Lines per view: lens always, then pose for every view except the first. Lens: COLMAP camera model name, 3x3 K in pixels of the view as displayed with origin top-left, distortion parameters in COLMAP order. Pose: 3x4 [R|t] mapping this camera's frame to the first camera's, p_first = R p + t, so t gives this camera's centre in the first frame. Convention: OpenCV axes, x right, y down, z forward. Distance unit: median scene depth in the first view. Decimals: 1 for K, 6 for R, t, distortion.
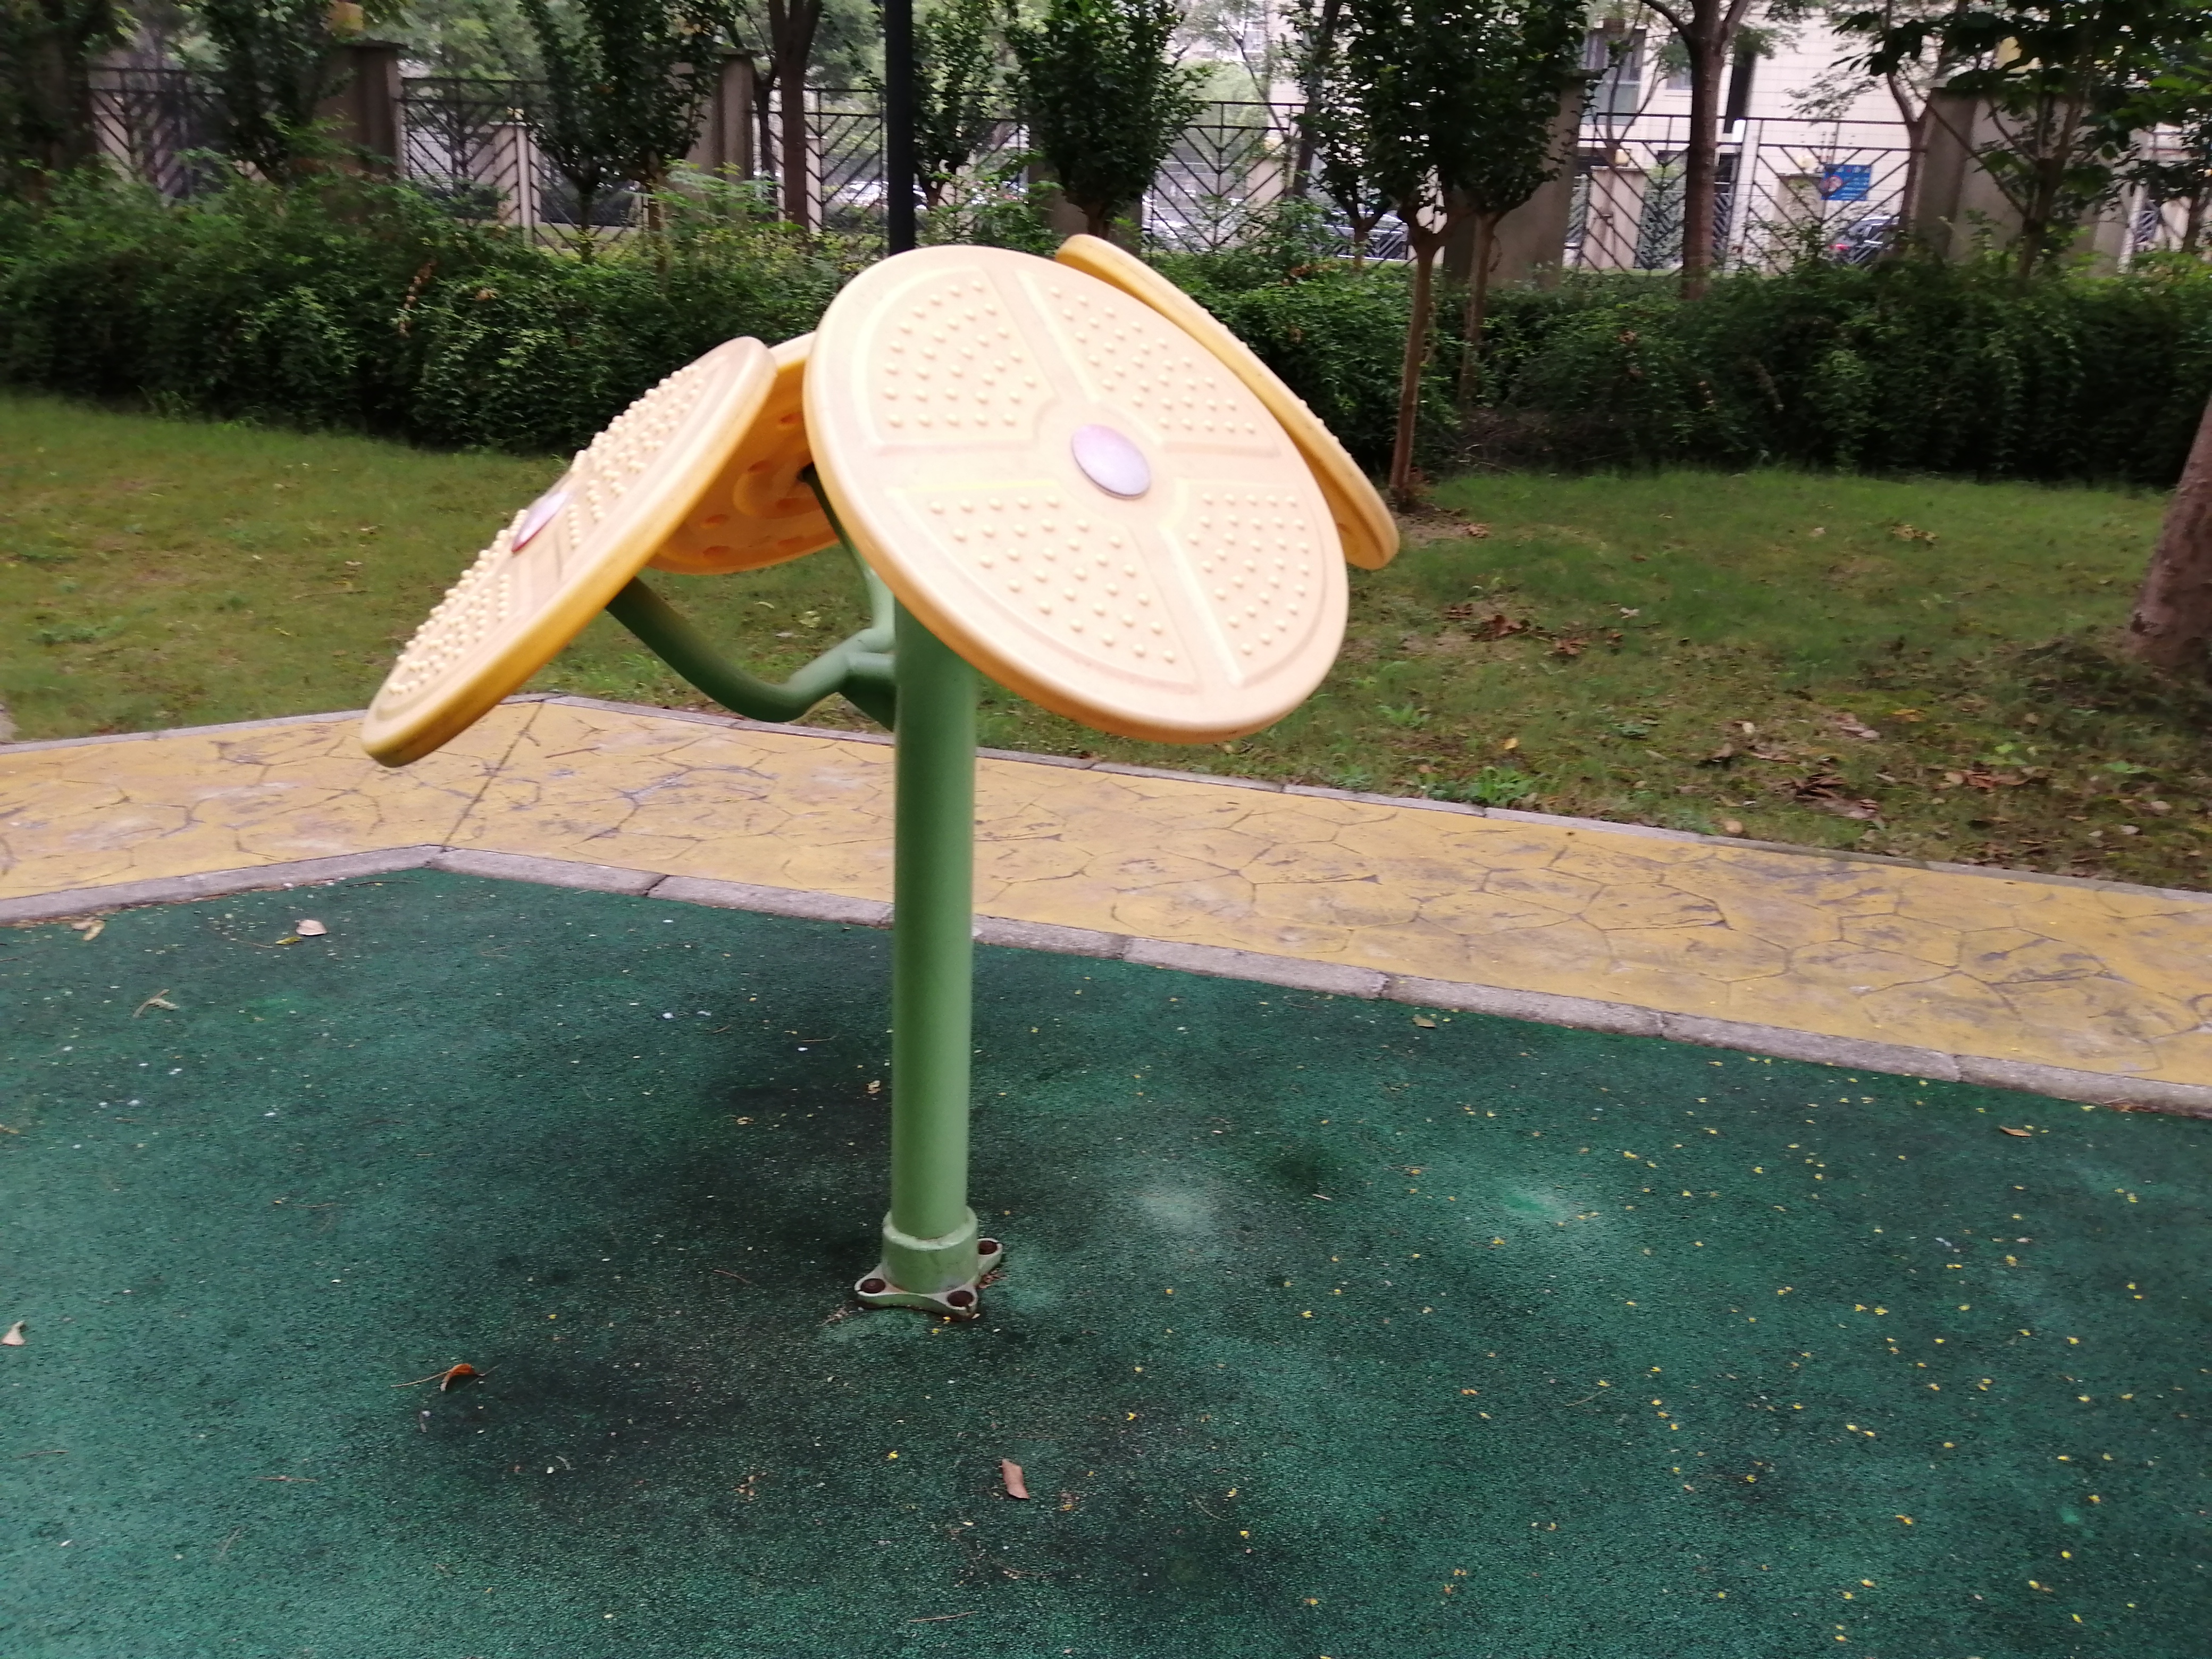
lens RADIAL K [[1724.5, 0, 1136.9], [0, 1724.5, 815.6], [0, 0, 1]] dist [0.089120, -0.142619]
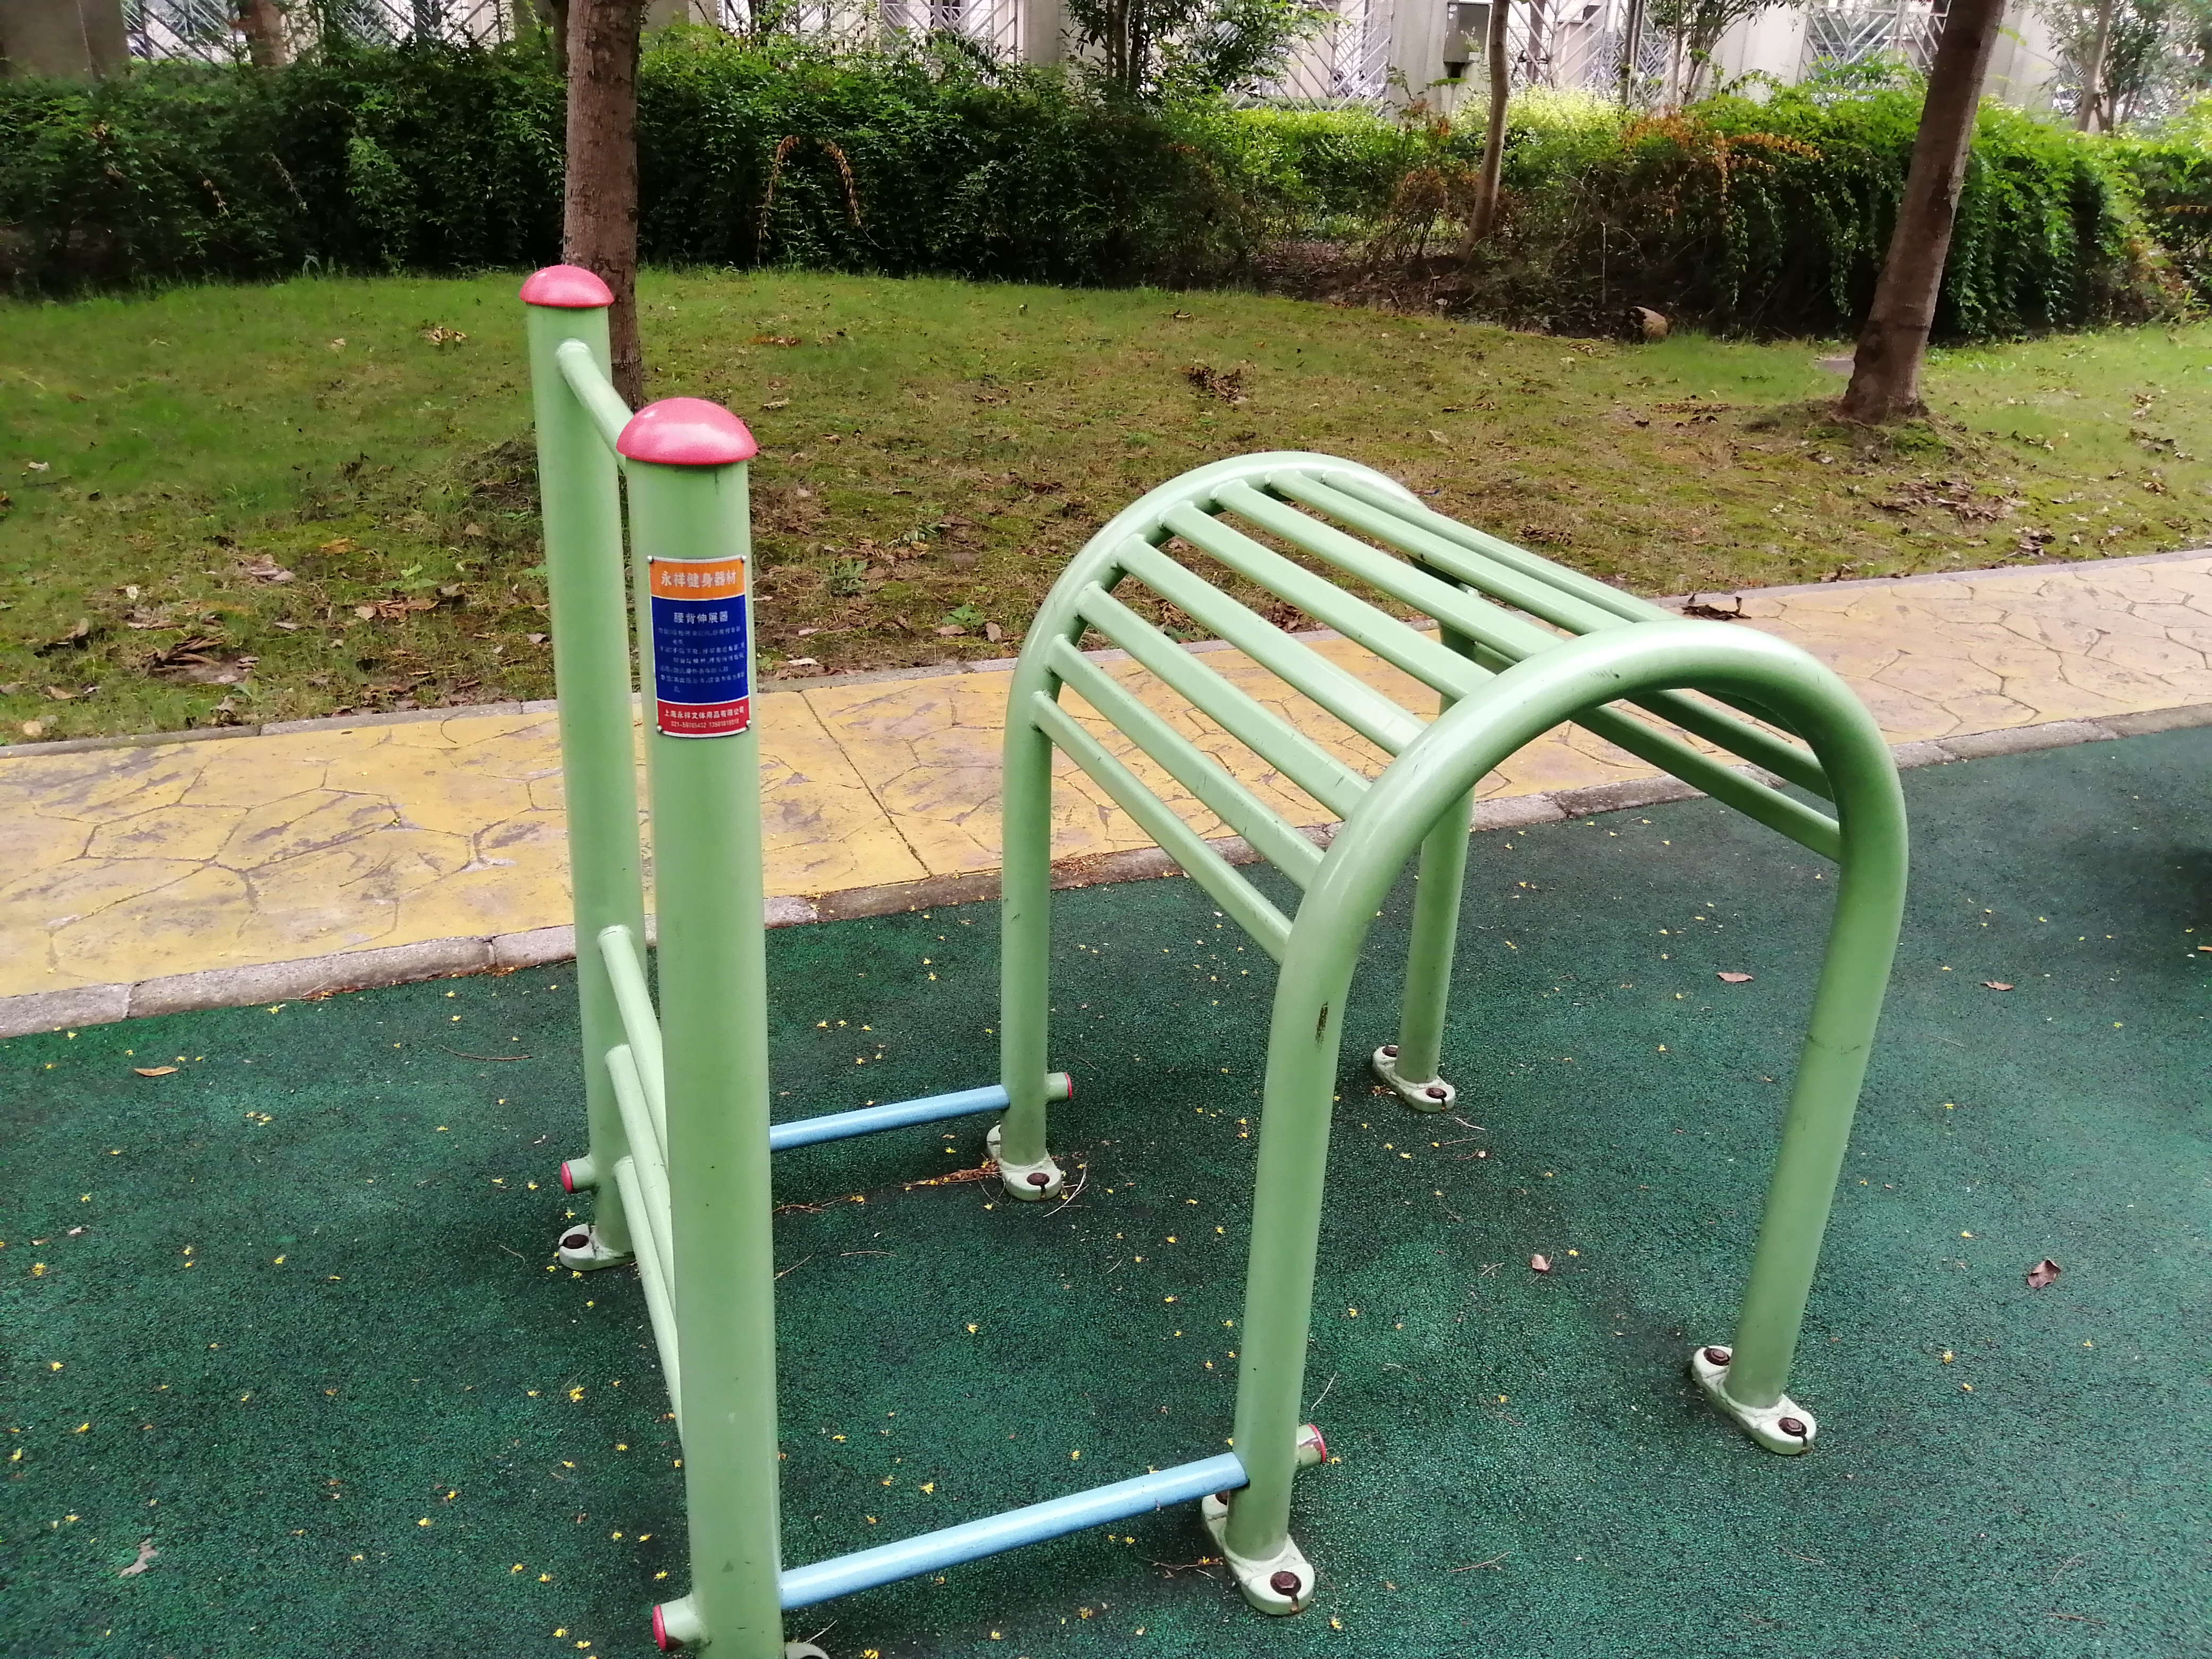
lens RADIAL K [[1724.5, 0, 1136.9], [0, 1724.5, 815.6], [0, 0, 1]] dist [0.089120, -0.142619]
pose [[0.805267, -0.244484, 0.540160, 0.274927], [0.189786, 0.969381, 0.155824, 0.014553], [-0.561718, -0.022965, 0.827010, 0.040351]]
